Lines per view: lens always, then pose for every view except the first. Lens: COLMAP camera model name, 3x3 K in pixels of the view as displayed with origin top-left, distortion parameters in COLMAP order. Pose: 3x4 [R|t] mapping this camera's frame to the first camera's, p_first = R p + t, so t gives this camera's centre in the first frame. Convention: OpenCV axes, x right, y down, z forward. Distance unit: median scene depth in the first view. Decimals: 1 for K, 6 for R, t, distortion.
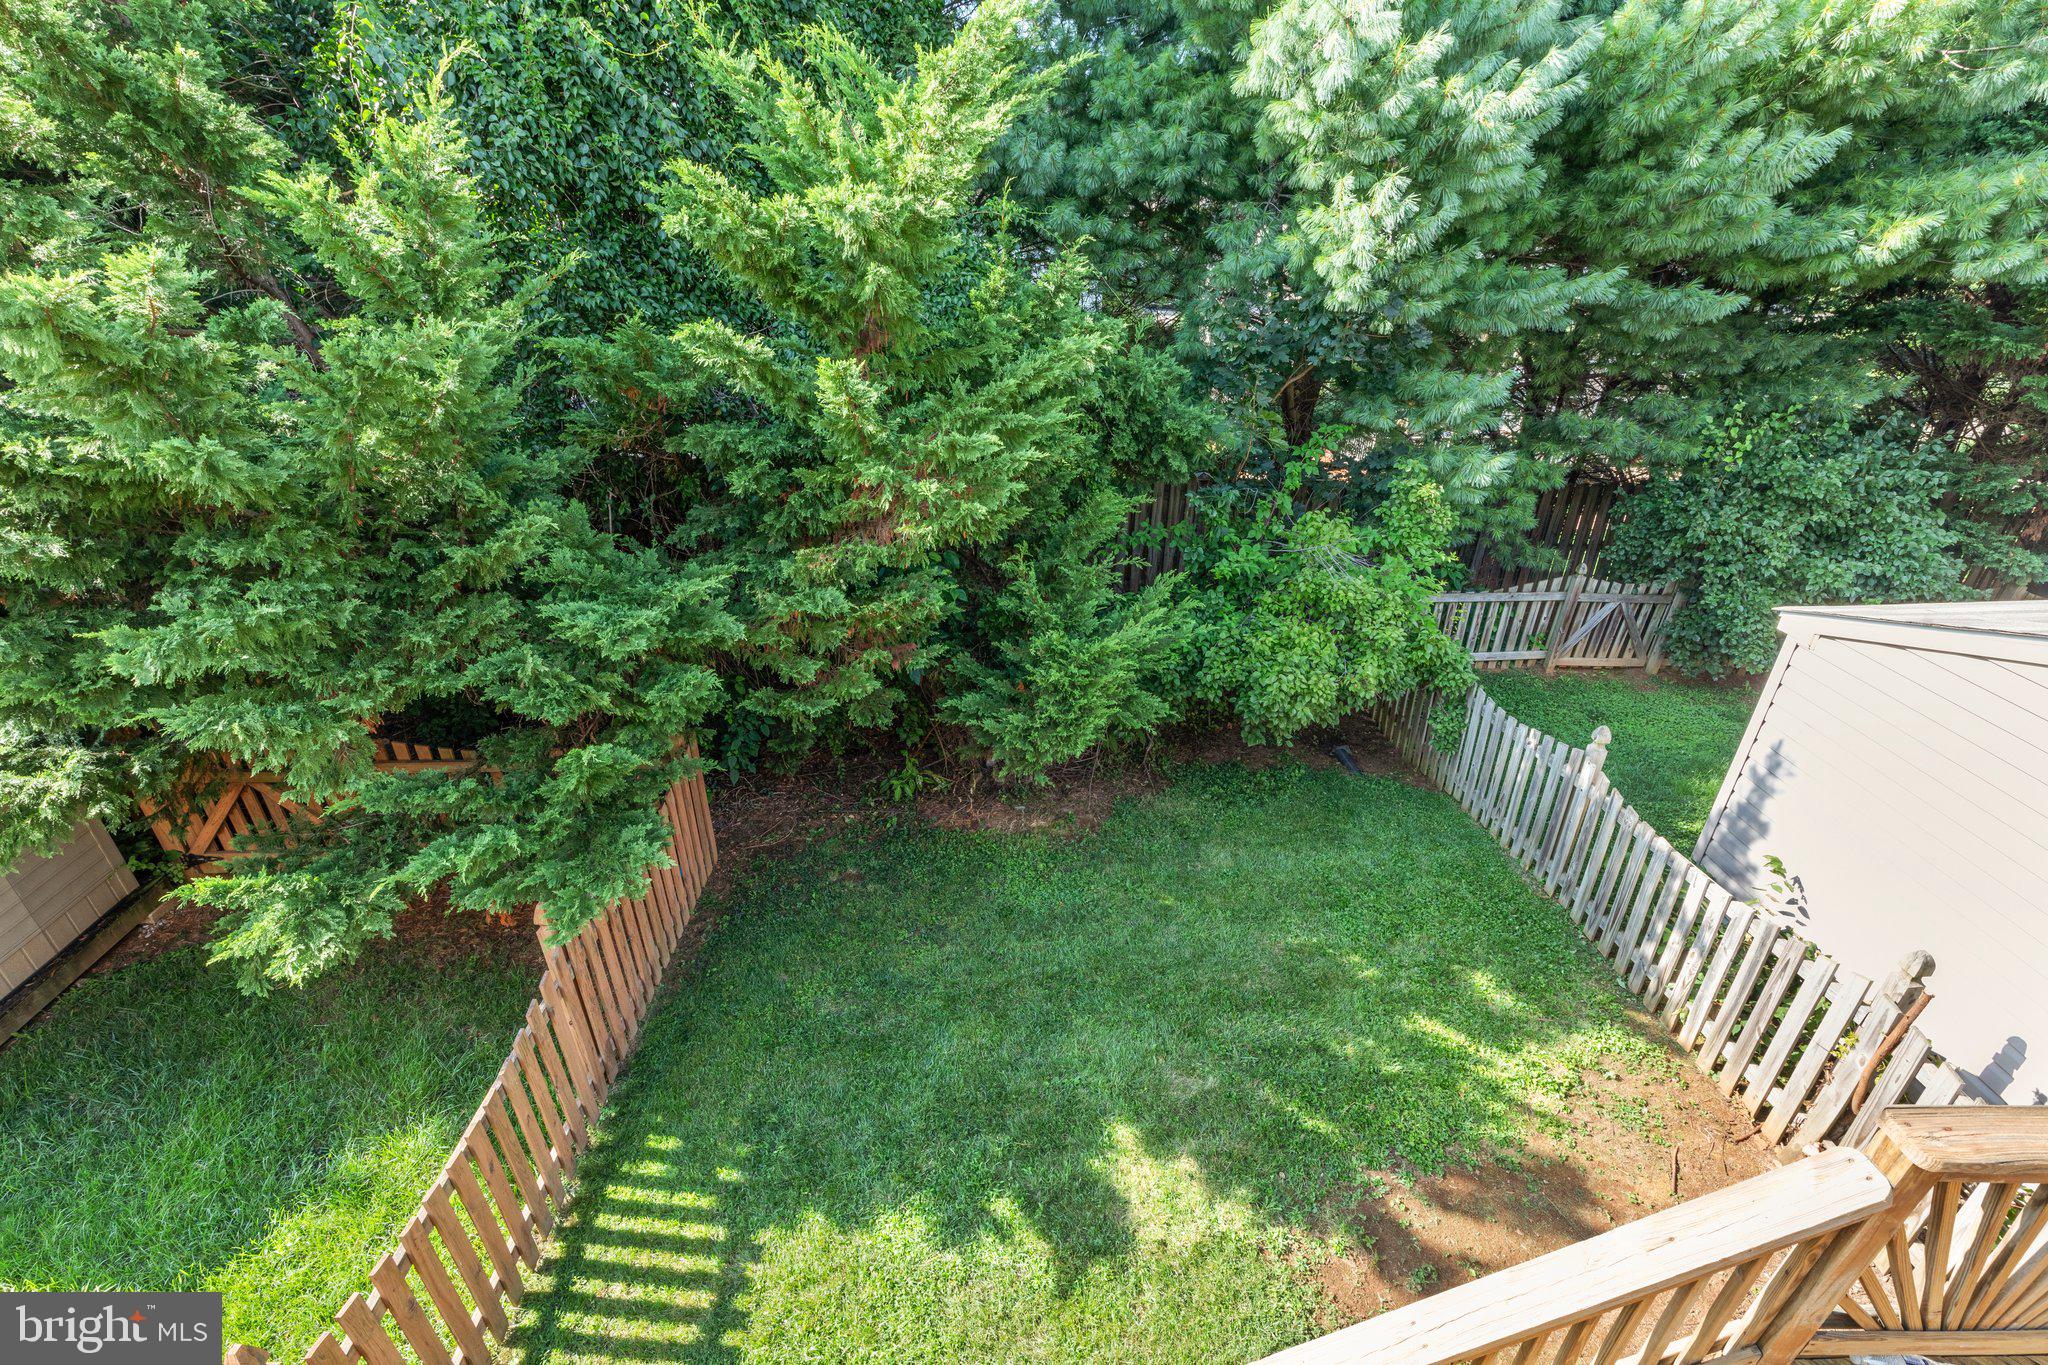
lens RADIAL K [[936.0, 0, 1034.0], [0, 936.0, 692.1], [0, 0, 1]] dist [0.001618, 0.000165]
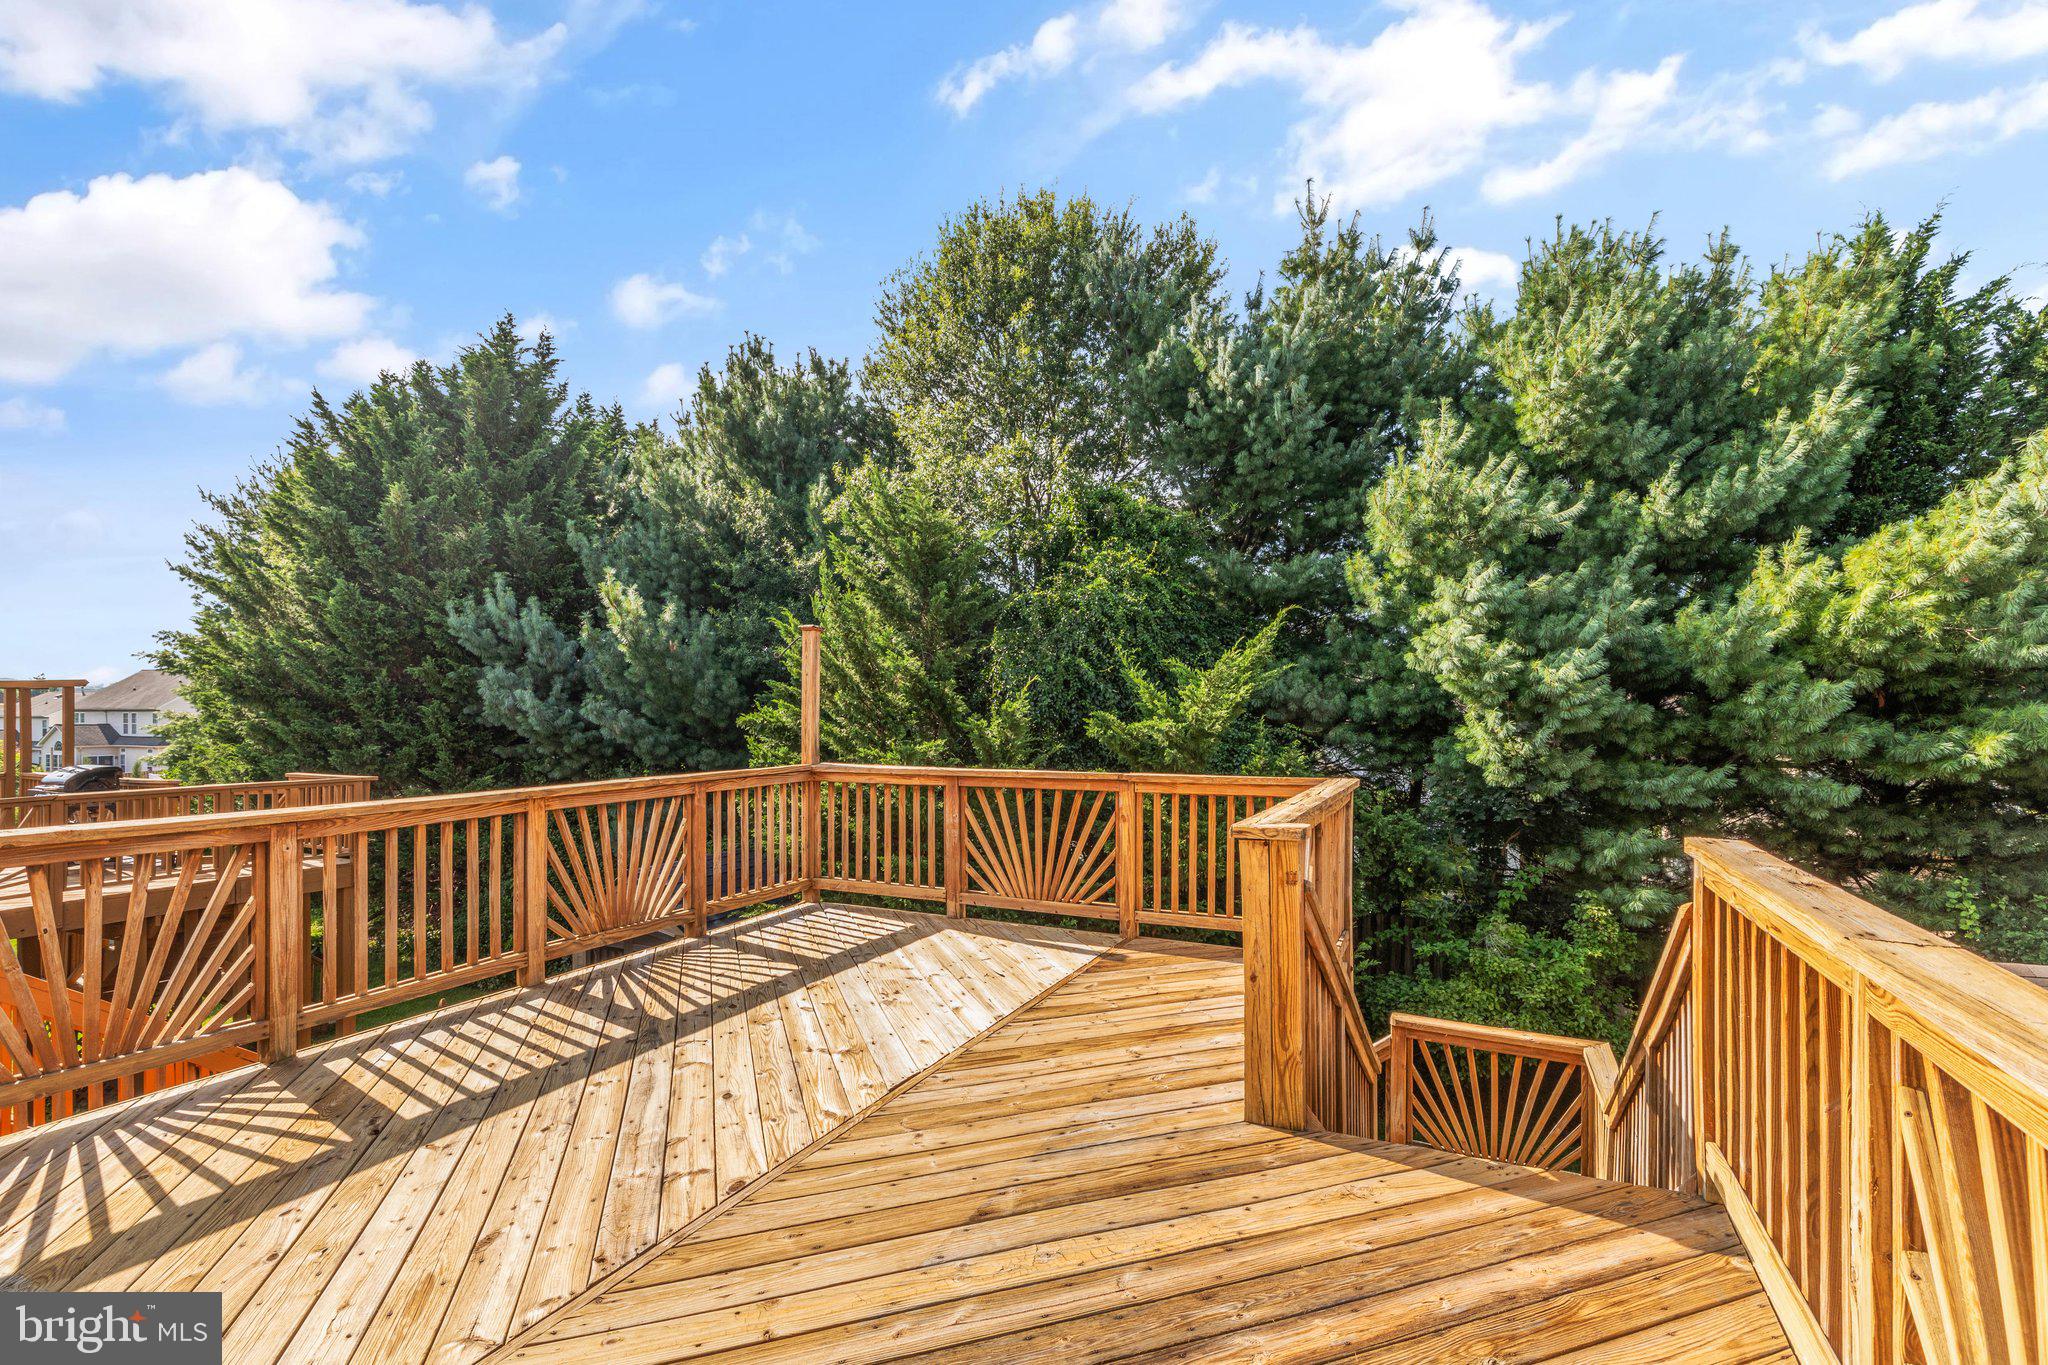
lens RADIAL K [[936.0, 0, 1034.0], [0, 936.0, 692.1], [0, 0, 1]] dist [0.001618, 0.000165]
pose [[0.889644, -0.020535, -0.456192, 0.514215], [-0.209675, 0.869088, -0.448020, 0.470264], [0.405672, 0.494230, 0.768874, -0.876982]]
